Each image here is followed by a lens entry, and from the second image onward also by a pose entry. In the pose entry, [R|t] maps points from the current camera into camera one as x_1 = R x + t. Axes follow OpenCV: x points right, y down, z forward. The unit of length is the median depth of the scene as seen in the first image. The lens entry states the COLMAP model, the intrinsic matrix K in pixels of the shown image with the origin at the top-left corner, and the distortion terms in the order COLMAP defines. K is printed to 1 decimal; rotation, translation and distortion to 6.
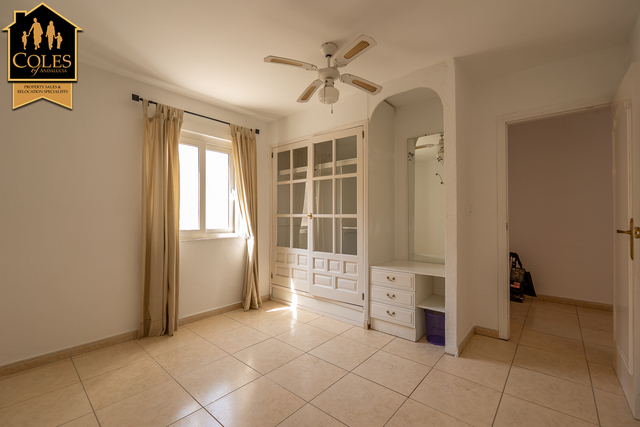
lens RADIAL K [[271.8, 0, 318.1], [0, 271.8, 213.8], [0, 0, 1]] dist [-0.003215, -0.000543]
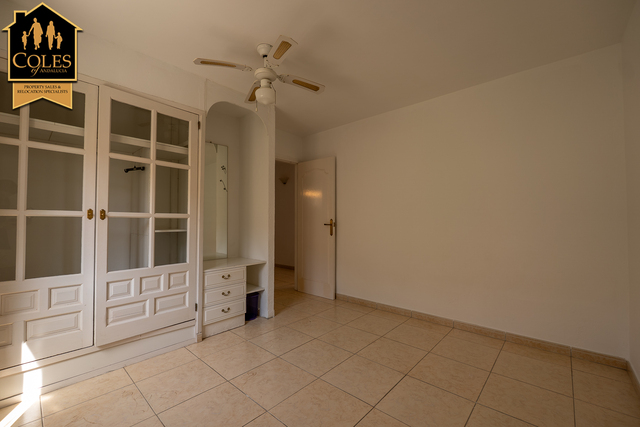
lens RADIAL K [[271.8, 0, 318.1], [0, 271.8, 213.8], [0, 0, 1]] dist [-0.003215, -0.000543]
pose [[0.022807, 0.020962, 0.999520, -0.696037], [-0.014699, 0.999679, -0.020630, 0.012563], [-0.999632, -0.014221, 0.023107, 0.569788]]
